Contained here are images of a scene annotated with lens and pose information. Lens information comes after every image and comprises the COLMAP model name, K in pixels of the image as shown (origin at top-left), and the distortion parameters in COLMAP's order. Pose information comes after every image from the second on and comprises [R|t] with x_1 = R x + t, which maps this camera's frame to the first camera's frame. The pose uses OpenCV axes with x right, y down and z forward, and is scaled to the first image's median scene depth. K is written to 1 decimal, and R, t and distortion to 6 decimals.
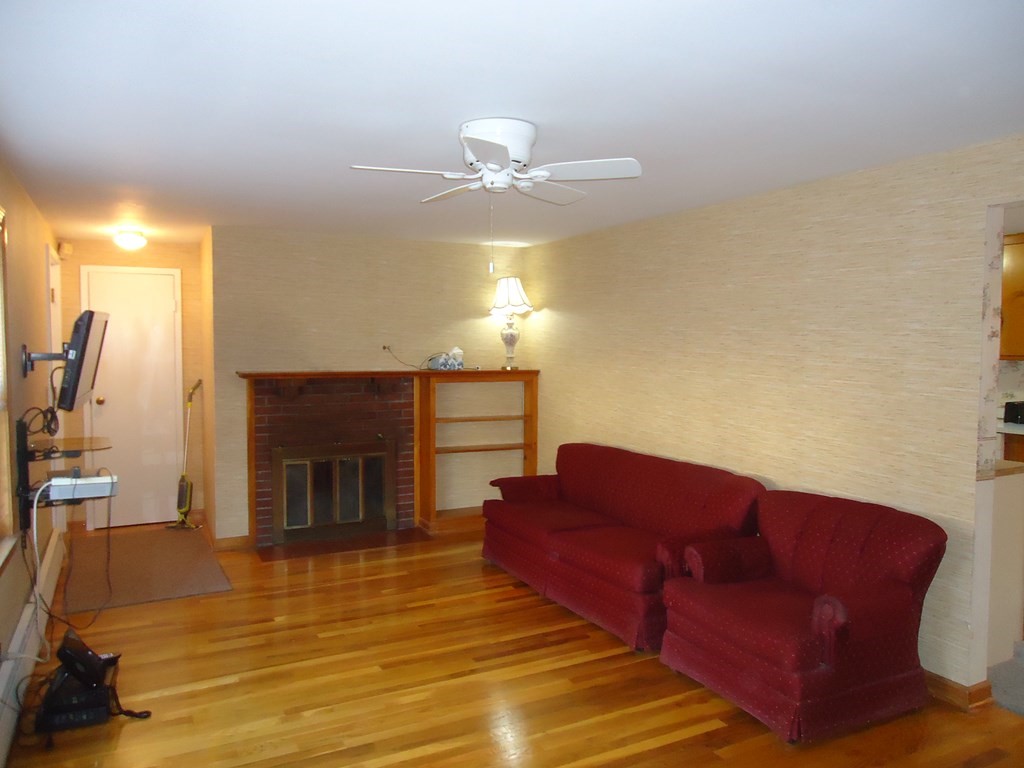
lens RADIAL K [[746.5, 0, 514.6], [0, 746.5, 383.4], [0, 0, 1]] dist [-0.008313, 0.004761]
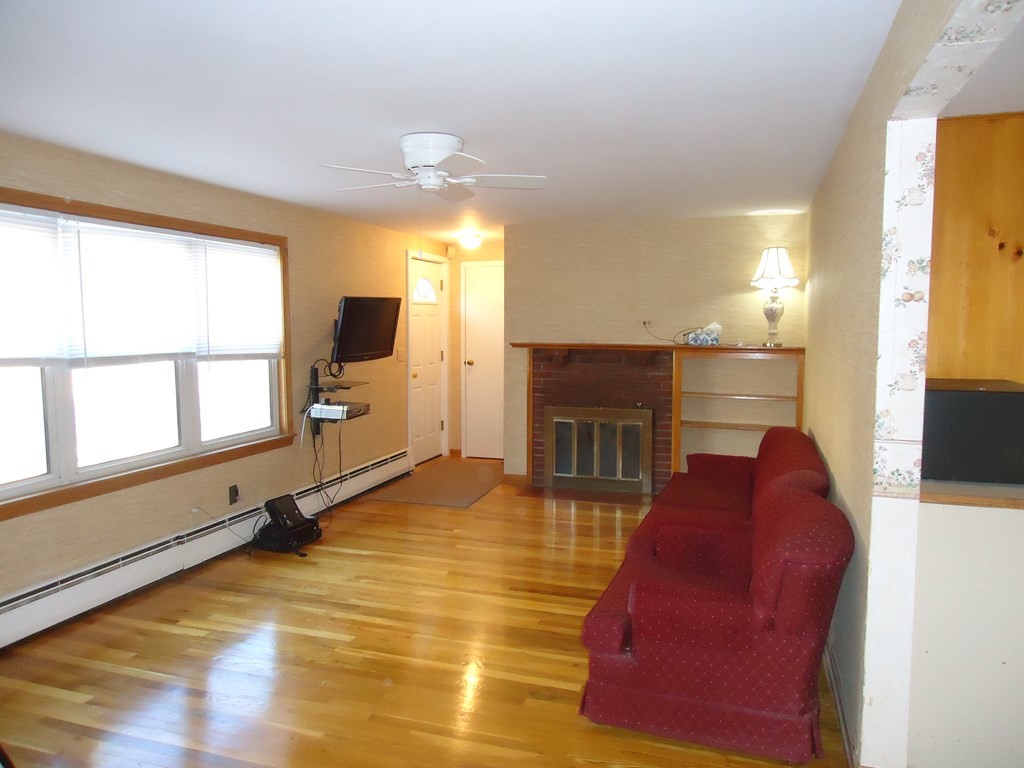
lens RADIAL K [[746.5, 0, 514.1], [0, 746.5, 385.9], [0, 0, 1]] dist [-0.008313, 0.004761]
pose [[0.693438, 0.059693, -0.718040, 0.487036], [-0.038231, 0.998207, 0.046062, 0.000239], [0.719501, -0.004490, 0.694476, 0.122860]]
